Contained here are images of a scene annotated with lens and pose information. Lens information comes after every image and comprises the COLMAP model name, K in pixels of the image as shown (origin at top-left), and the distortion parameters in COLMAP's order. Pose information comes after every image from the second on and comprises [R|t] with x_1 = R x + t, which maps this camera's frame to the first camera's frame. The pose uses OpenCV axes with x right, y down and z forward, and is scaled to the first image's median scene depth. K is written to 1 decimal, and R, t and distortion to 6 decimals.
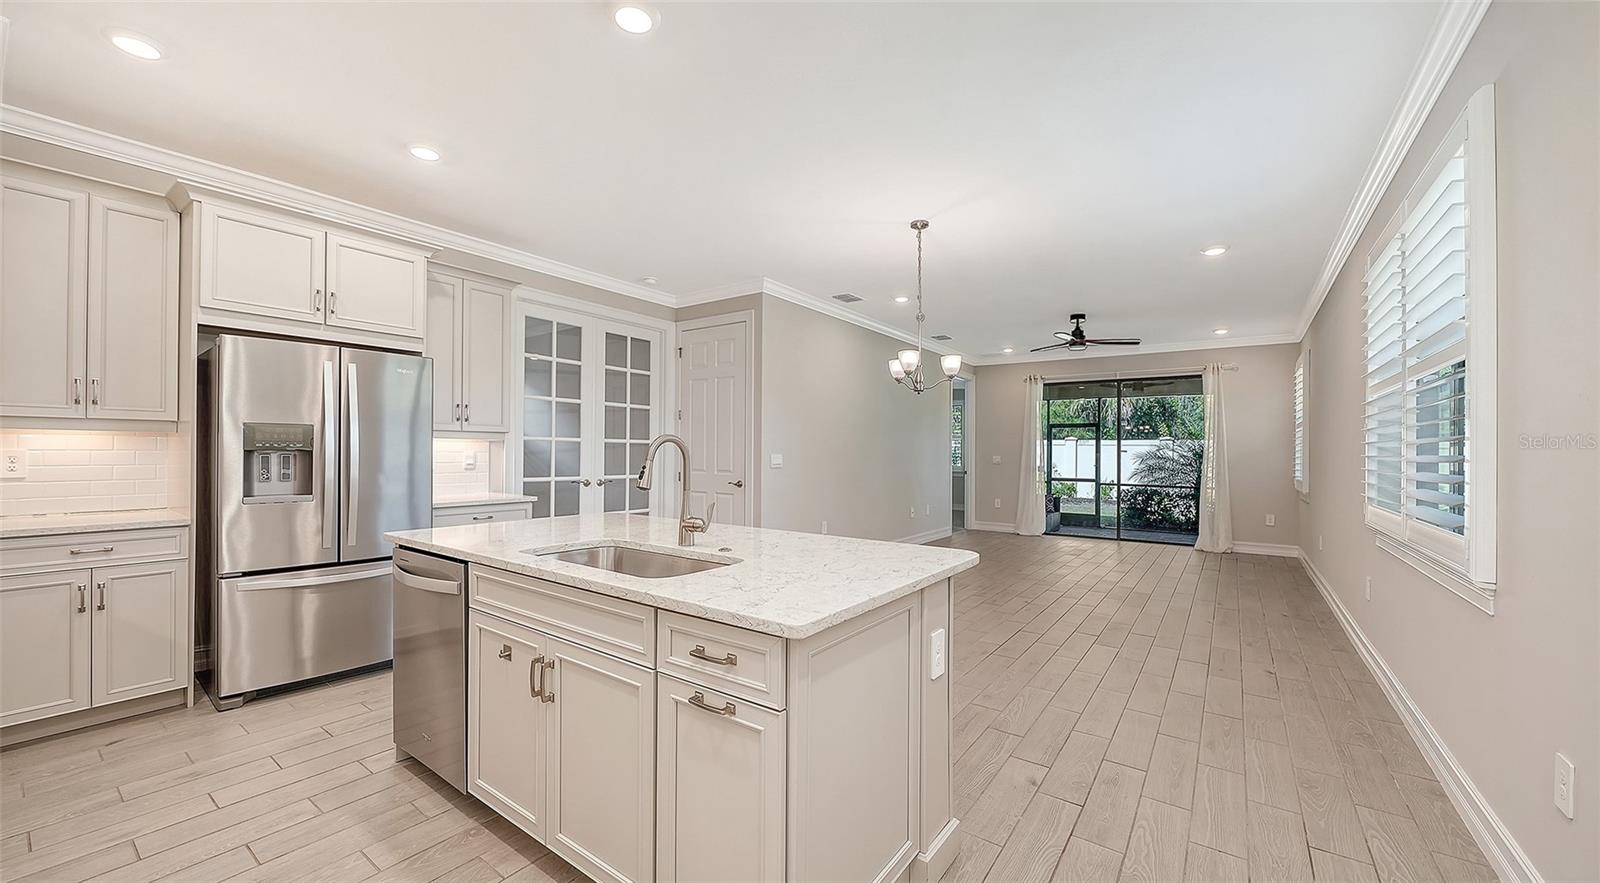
lens RADIAL K [[600.4, 0, 795.4], [0, 600.4, 455.4], [0, 0, 1]] dist [0.000885, 0.000142]
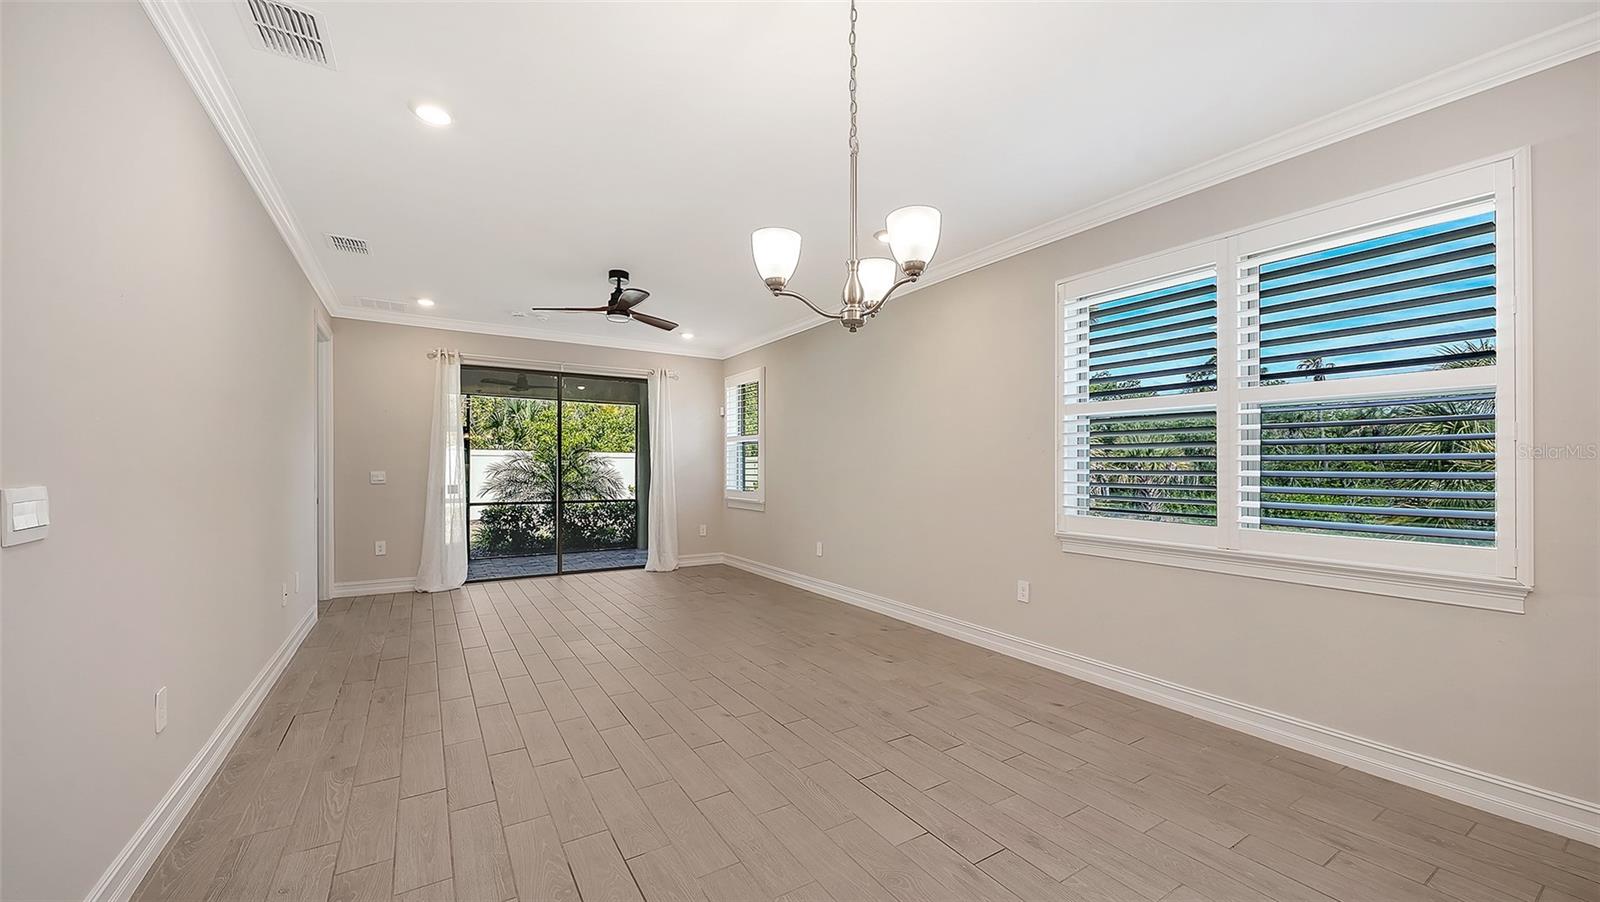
lens RADIAL K [[606.1, 0, 800.7], [0, 606.1, 464.5], [0, 0, 1]] dist [-0.006169, -0.000090]
pose [[0.370267, -0.005619, 0.928908, -0.194864], [0.006228, 0.999974, 0.003566, -0.012904], [-0.928904, 0.004465, 0.370293, 0.894874]]
